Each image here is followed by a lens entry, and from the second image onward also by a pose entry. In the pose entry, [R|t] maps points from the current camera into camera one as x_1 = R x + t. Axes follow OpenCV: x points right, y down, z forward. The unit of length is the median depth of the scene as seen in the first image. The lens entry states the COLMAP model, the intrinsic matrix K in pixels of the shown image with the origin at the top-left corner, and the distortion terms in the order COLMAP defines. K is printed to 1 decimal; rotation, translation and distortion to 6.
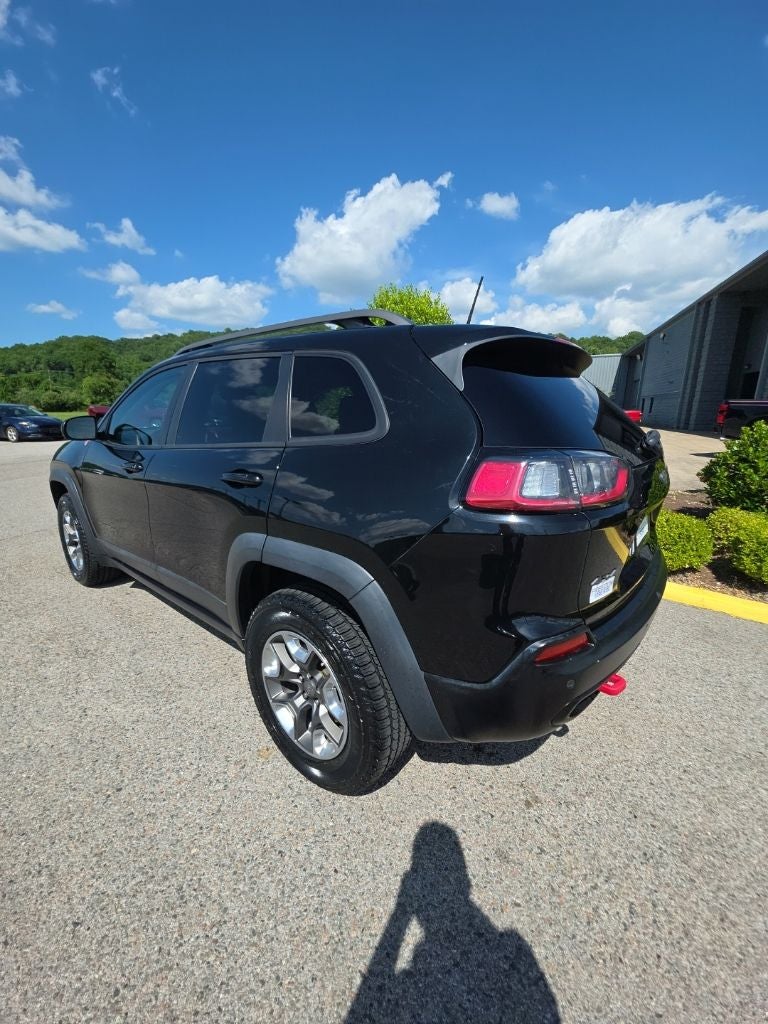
lens RADIAL K [[408.9, 0, 387.8], [0, 408.9, 509.9], [0, 0, 1]] dist [0.003973, -0.004857]
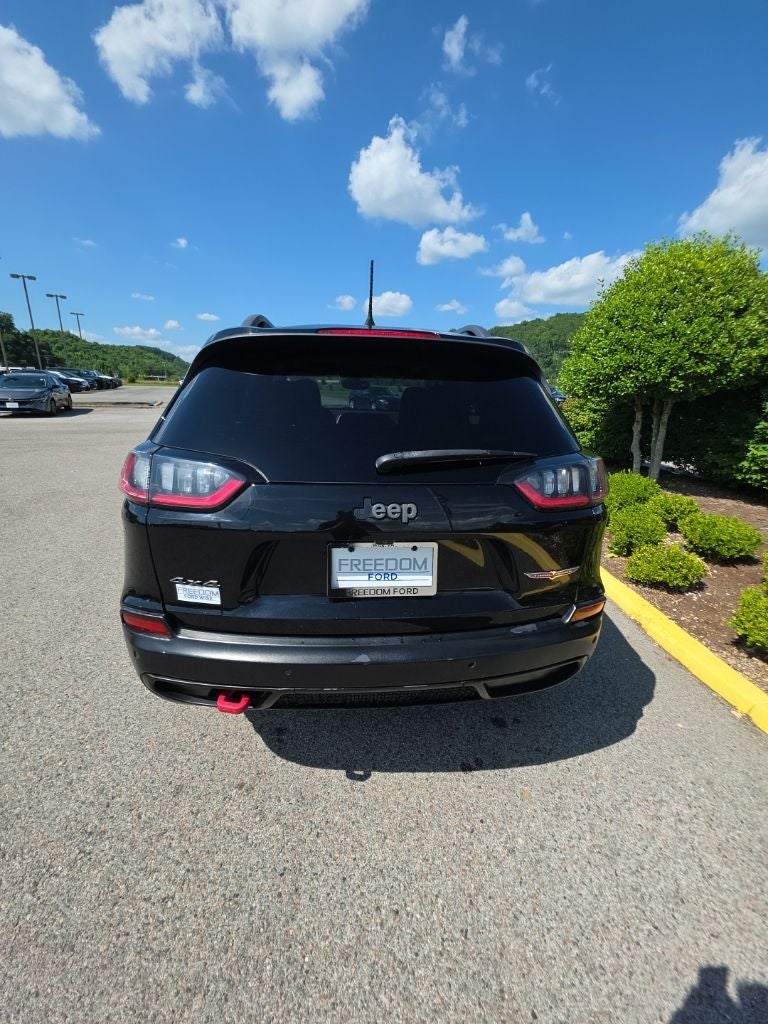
lens RADIAL K [[409.5, 0, 384.7], [0, 409.5, 508.7], [0, 0, 1]] dist [-0.001241, -0.001027]
pose [[0.702956, 0.219066, -0.676656, 0.948663], [-0.195415, 0.974258, 0.112404, -0.137064], [0.683861, 0.053214, 0.727669, 0.366999]]
